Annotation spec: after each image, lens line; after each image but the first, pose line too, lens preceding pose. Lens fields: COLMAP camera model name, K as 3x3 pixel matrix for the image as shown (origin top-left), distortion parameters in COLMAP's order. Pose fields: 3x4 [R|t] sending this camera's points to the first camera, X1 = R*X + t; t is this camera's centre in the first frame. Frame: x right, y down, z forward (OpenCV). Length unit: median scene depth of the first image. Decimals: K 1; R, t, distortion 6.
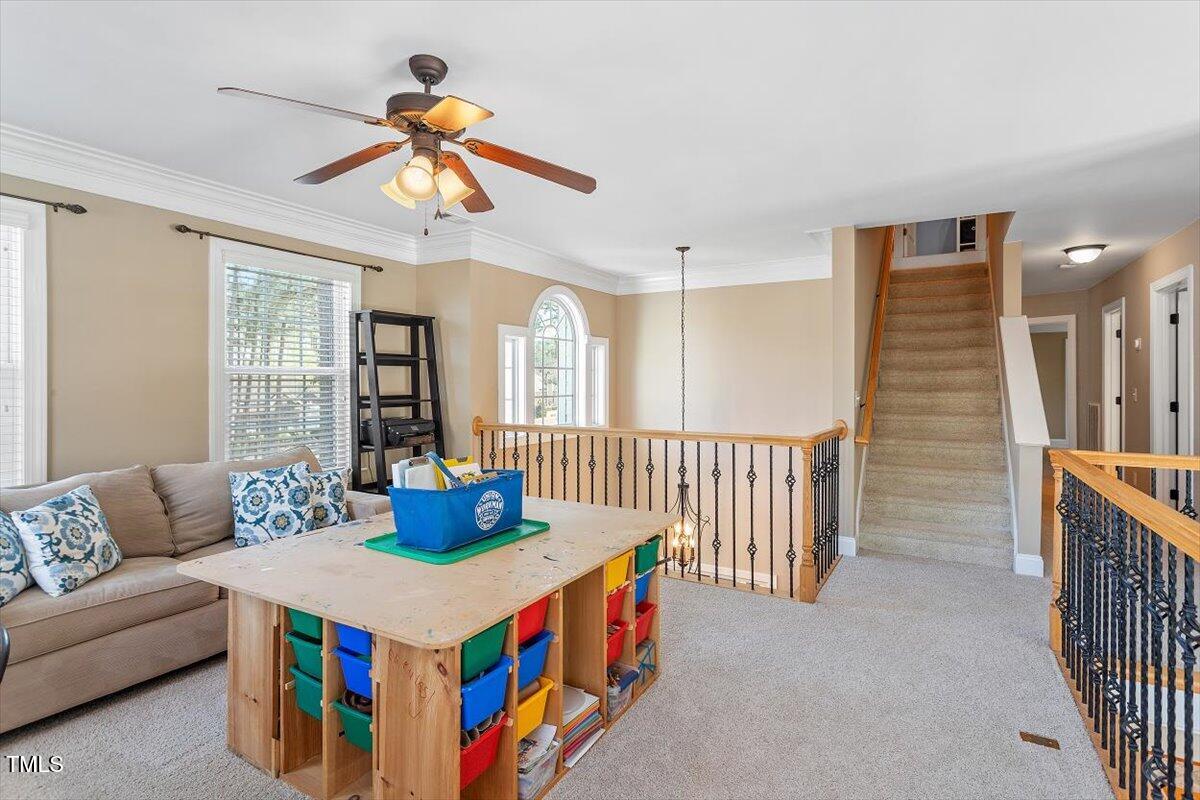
lens RADIAL K [[580.6, 0, 605.0], [0, 580.6, 395.3], [0, 0, 1]] dist [0.001756, 0.000355]
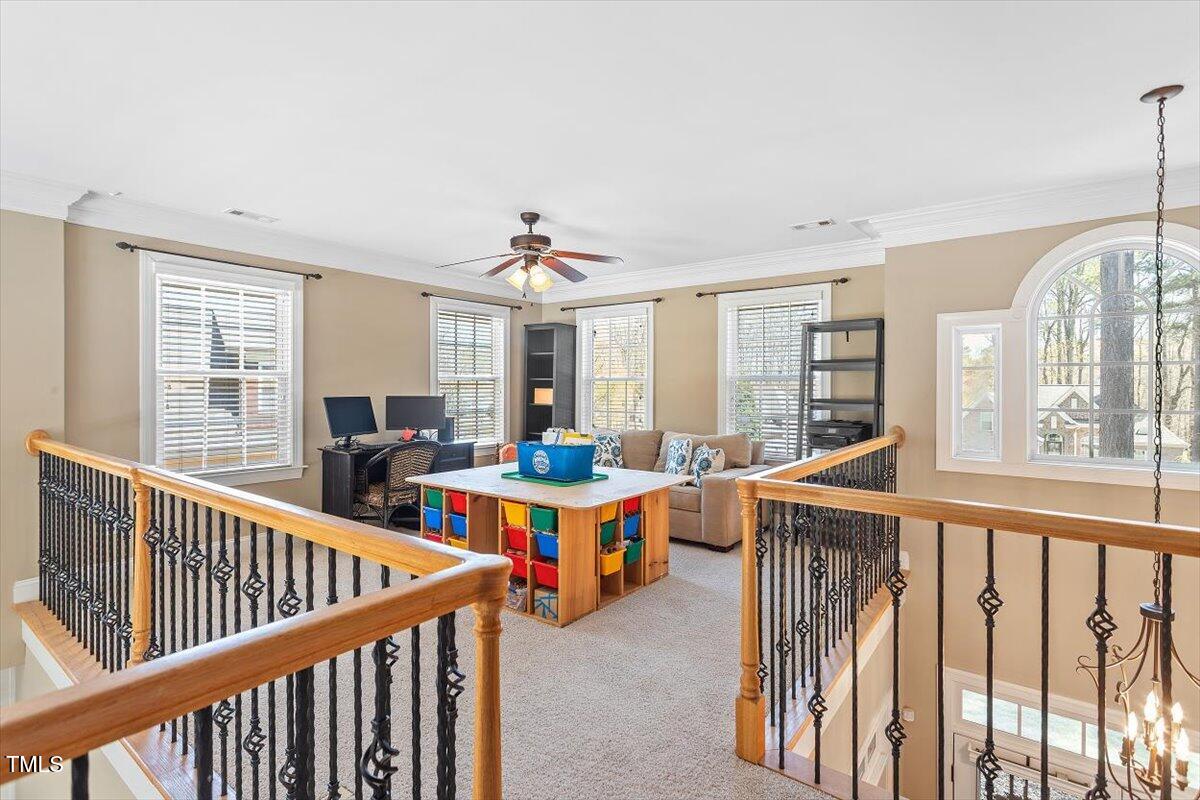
lens RADIAL K [[580.6, 0, 605.0], [0, 580.6, 395.3], [0, 0, 1]] dist [0.001756, 0.000355]
pose [[-0.101513, -0.004314, -0.994825, 1.182926], [-0.028993, 0.999579, -0.001376, 0.009763], [0.994412, 0.028703, -0.101595, 1.150562]]
